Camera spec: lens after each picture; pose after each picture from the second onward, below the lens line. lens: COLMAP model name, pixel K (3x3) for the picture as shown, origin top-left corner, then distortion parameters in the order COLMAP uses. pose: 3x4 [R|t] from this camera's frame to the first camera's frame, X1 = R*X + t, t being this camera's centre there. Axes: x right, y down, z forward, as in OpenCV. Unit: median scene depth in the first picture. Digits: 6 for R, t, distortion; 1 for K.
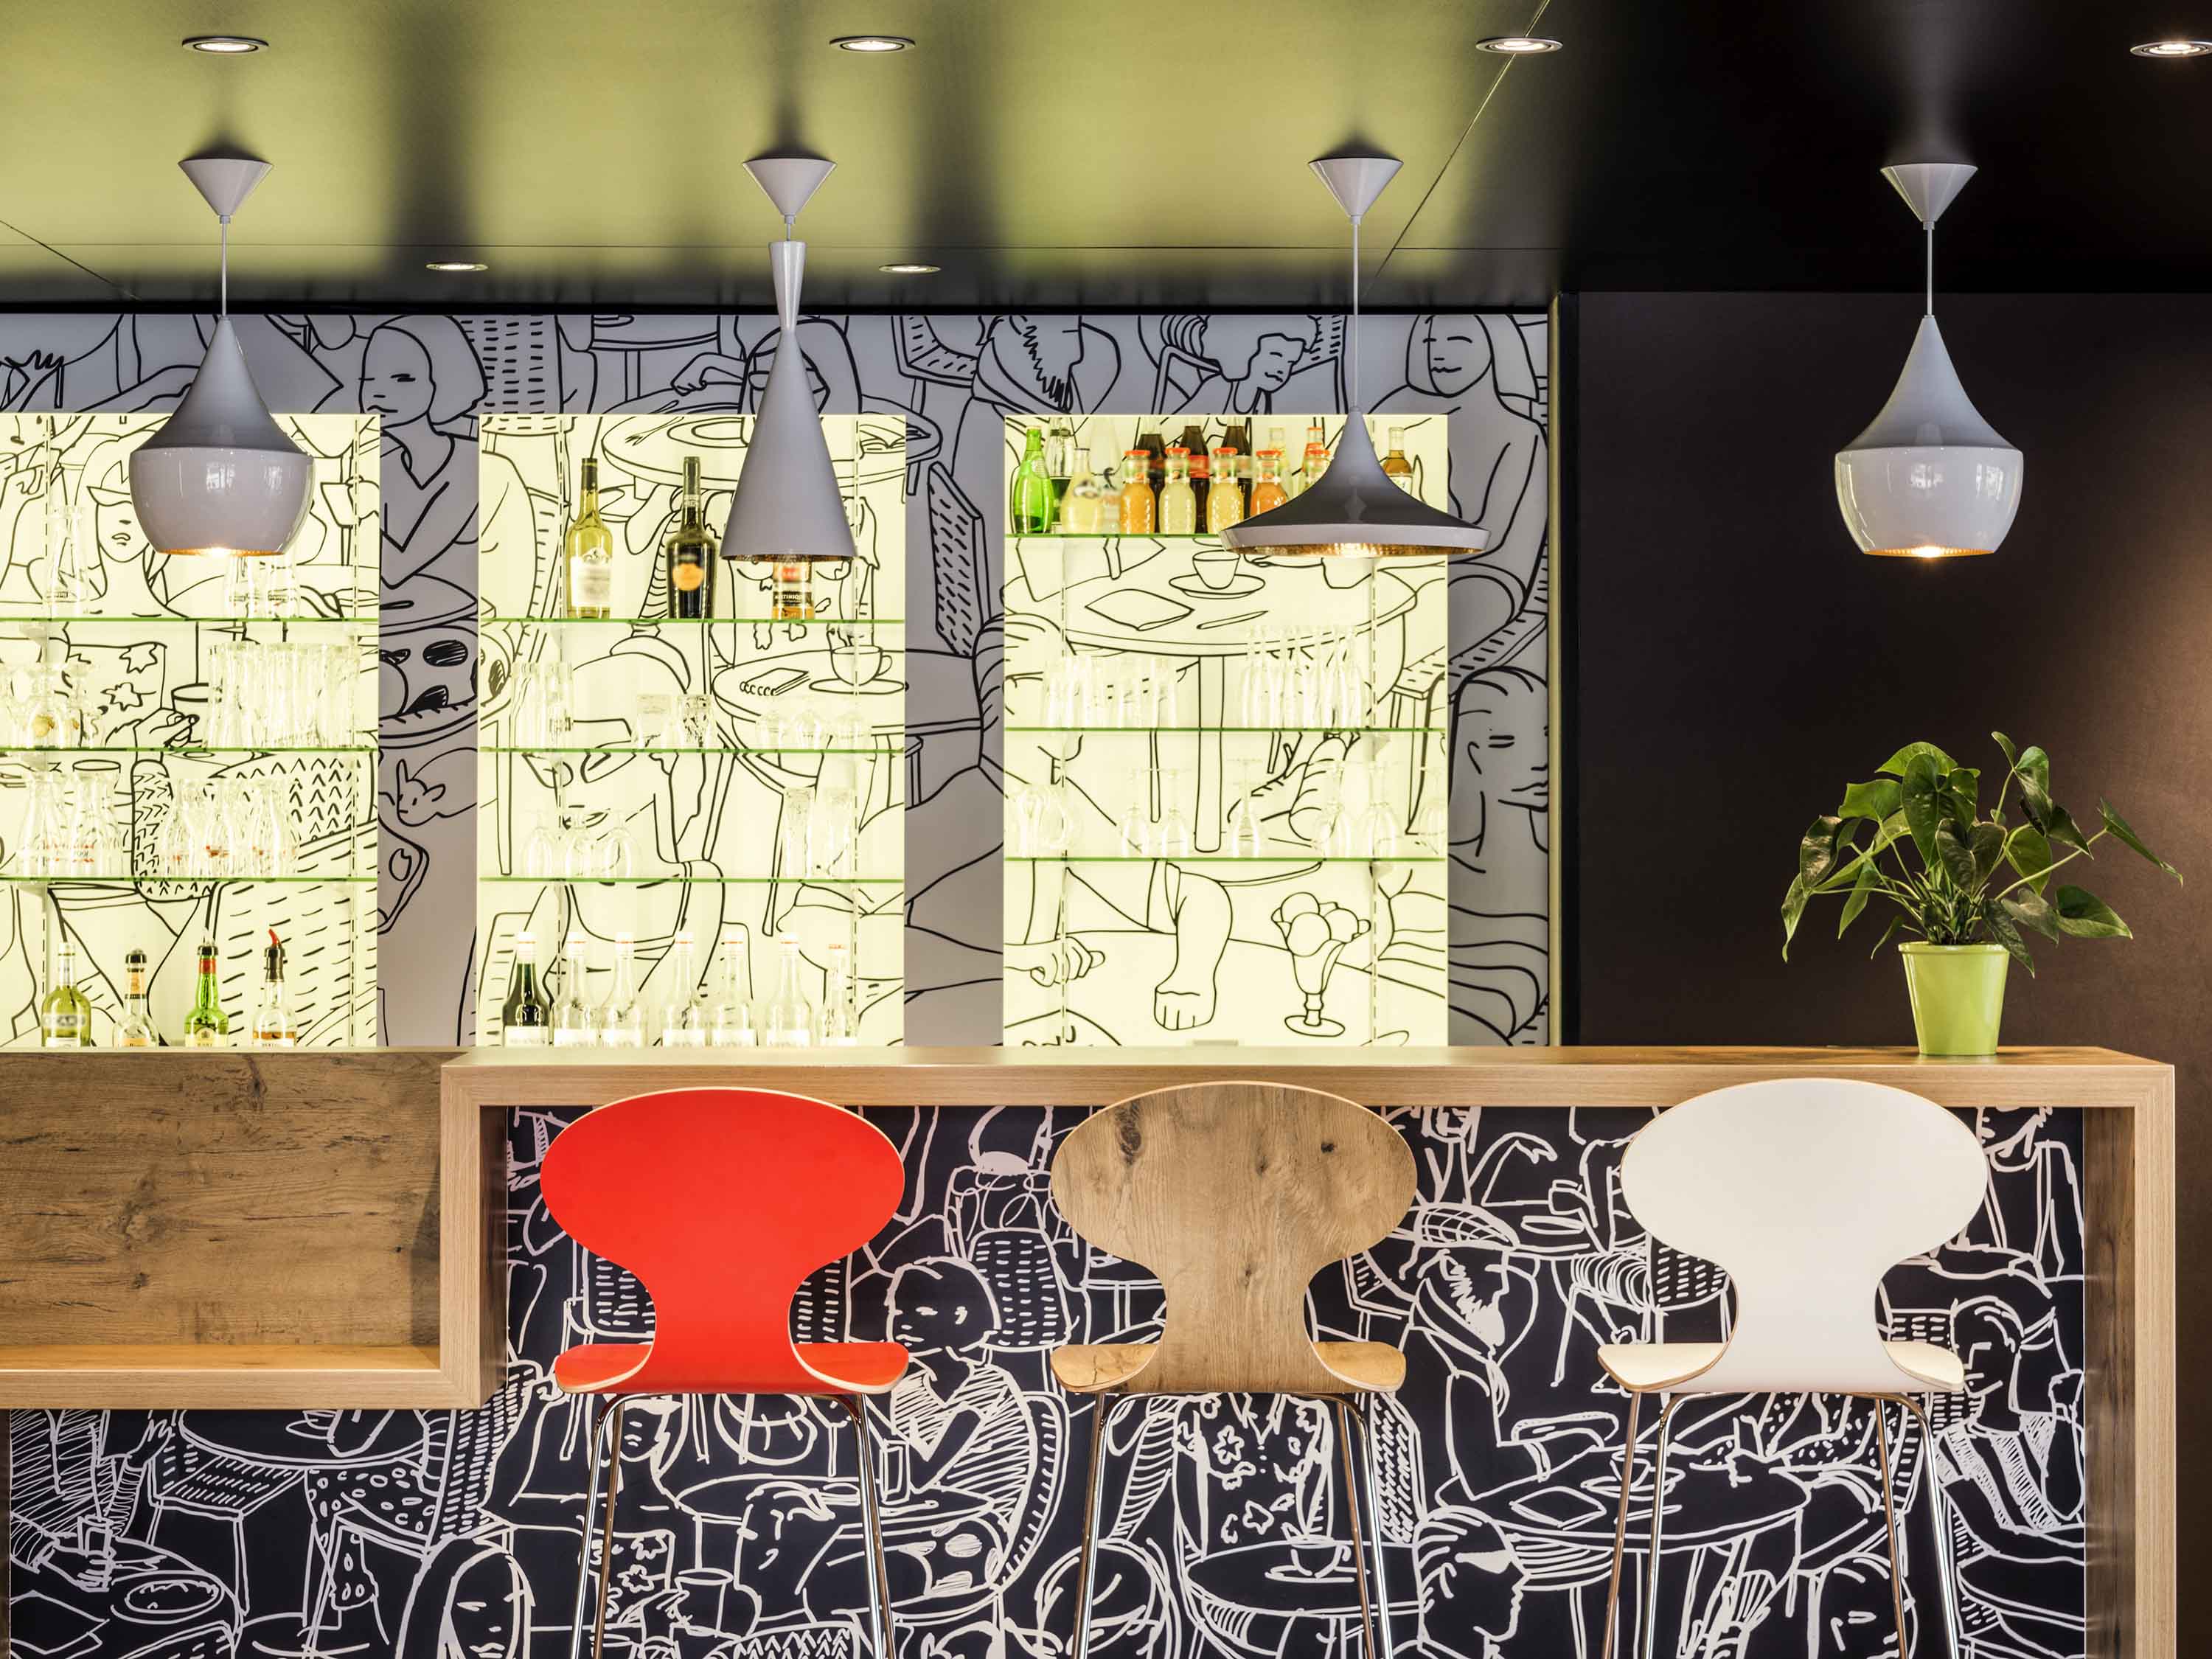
lens RADIAL K [[4297.3, 0, 1106.0], [0, 4297.3, 829.5], [0, 0, 1]] dist [-0.036203, 0.020850]
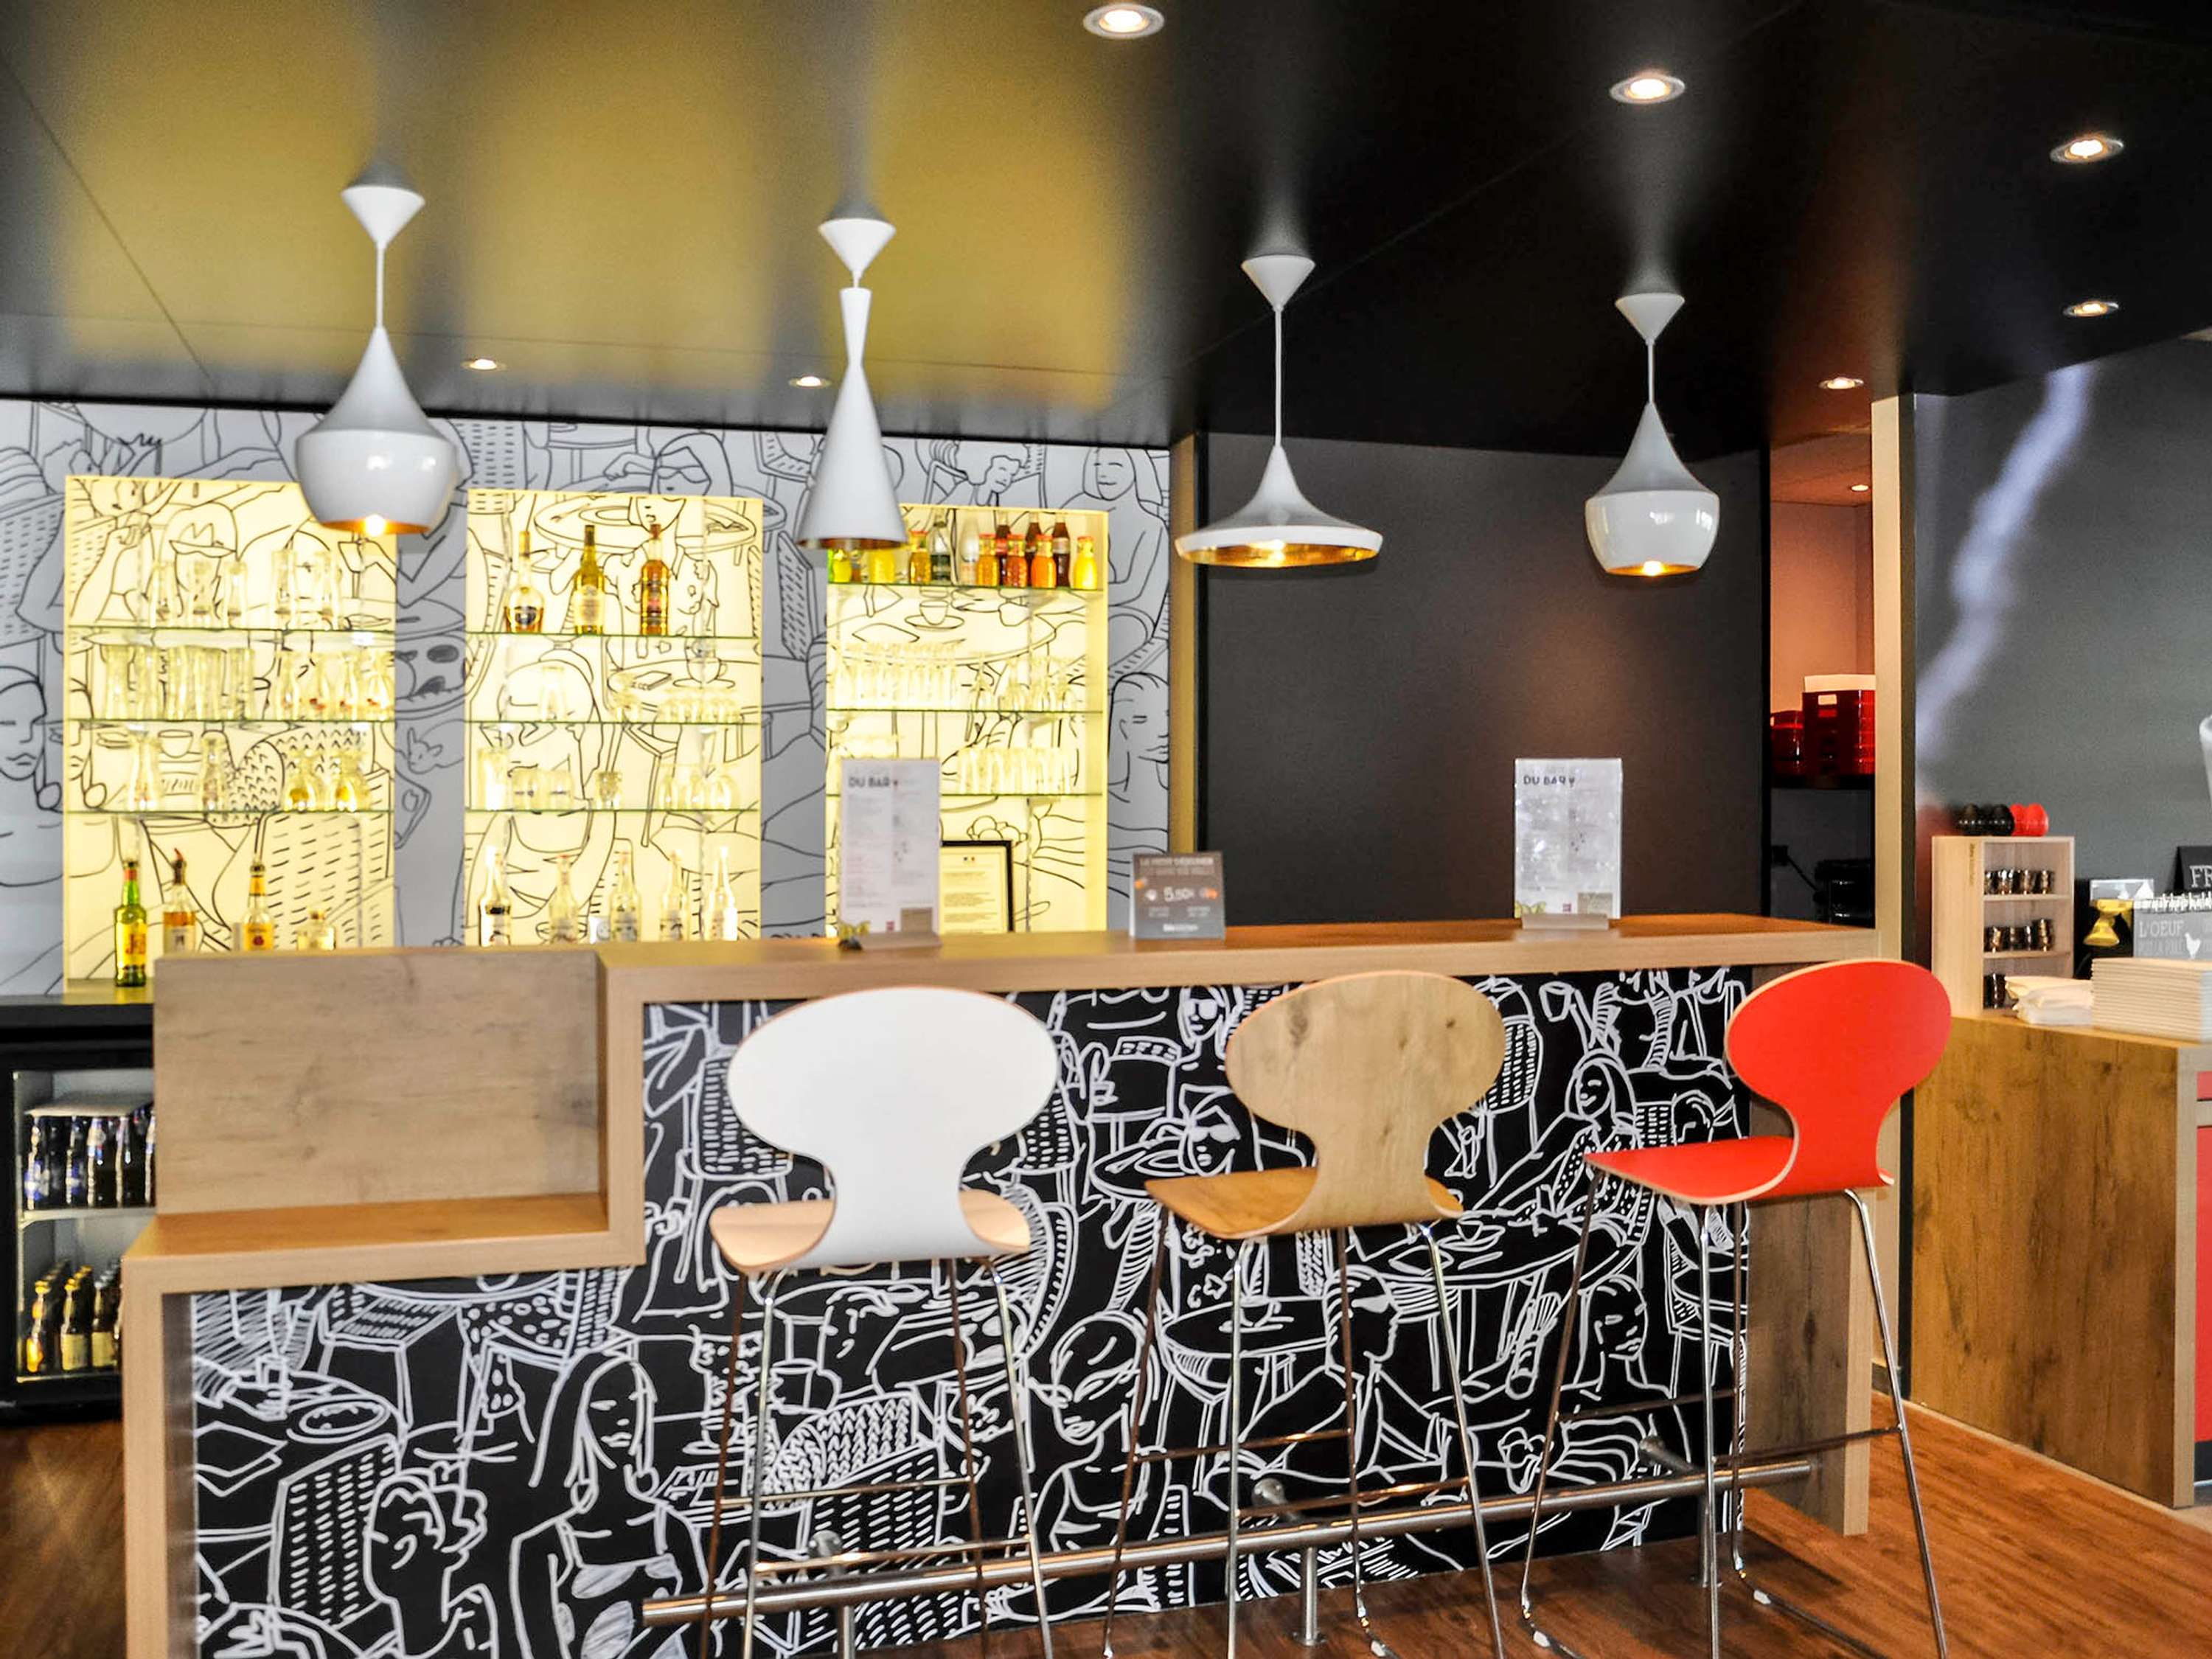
lens RADIAL K [[1883.0, 0, 1104.4], [0, 1883.0, 803.4], [0, 0, 1]] dist [-0.131248, 0.109767]
pose [[0.959174, -0.005105, 0.282772, -0.158451], [0.003507, 0.999975, 0.006158, 0.008319], [-0.282796, -0.004915, 0.959168, 0.460519]]
